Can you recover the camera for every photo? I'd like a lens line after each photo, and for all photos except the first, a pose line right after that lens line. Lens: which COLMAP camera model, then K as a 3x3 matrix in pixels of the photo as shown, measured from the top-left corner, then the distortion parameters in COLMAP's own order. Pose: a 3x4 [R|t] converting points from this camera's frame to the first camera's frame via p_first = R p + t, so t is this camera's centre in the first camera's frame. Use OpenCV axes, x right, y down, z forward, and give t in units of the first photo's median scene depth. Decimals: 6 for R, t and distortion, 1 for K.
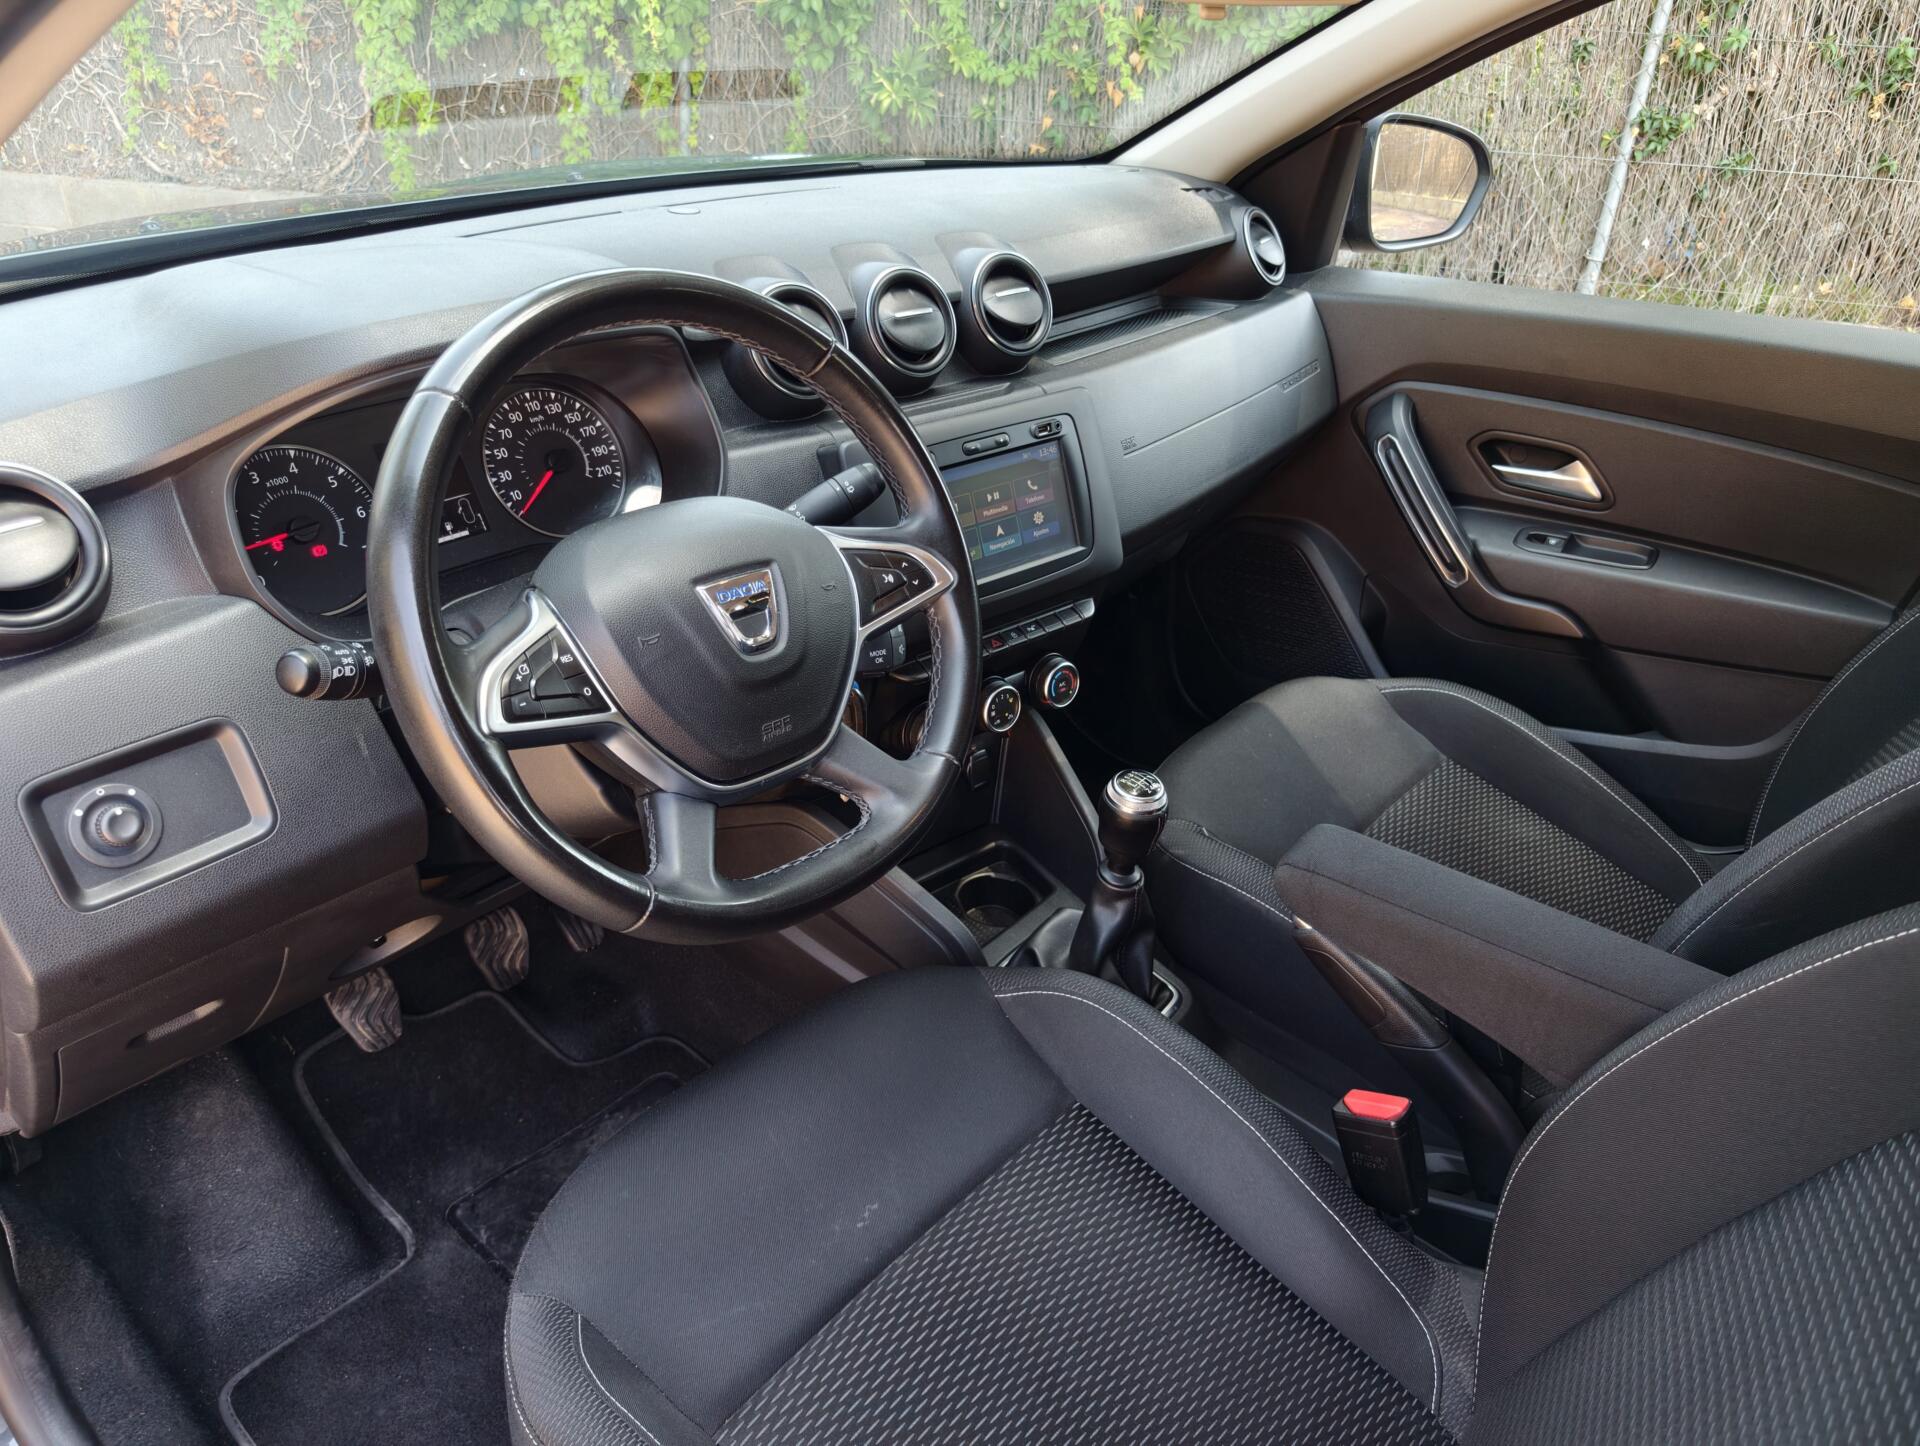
lens RADIAL K [[1316.8, 0, 948.4], [0, 1316.8, 717.0], [0, 0, 1]] dist [-0.008024, 0.008712]
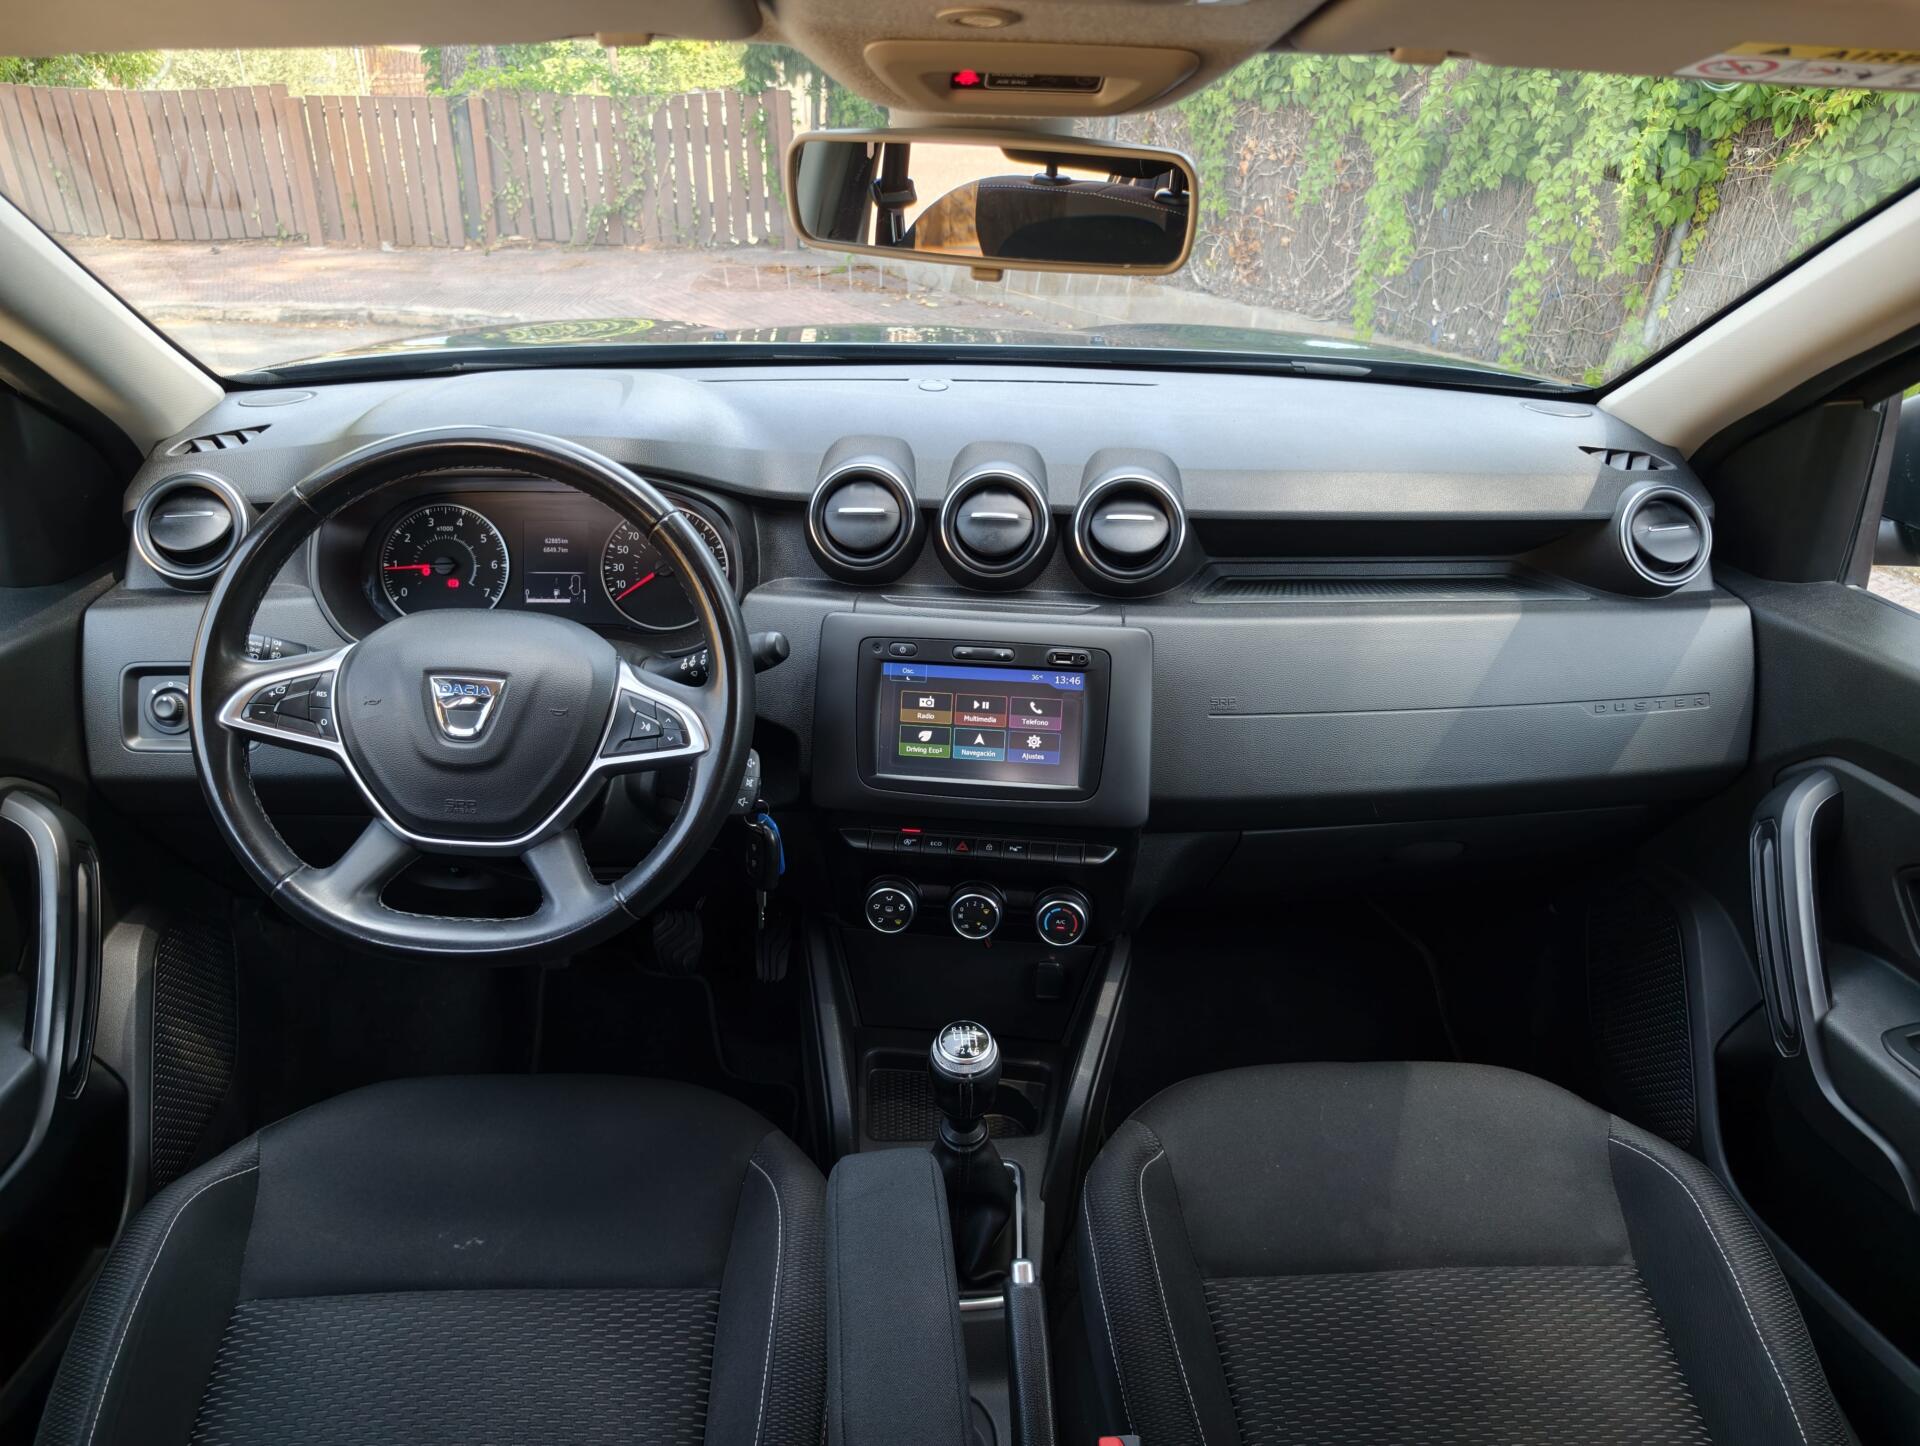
lens RADIAL K [[1316.8, 0, 951.5], [0, 1316.8, 723.1], [0, 0, 1]] dist [-0.008024, 0.008712]
pose [[0.709086, 0.308866, -0.633876, 0.139493], [-0.358497, 0.932019, 0.053108, -0.042857], [0.607188, 0.189585, 0.771609, 0.047703]]
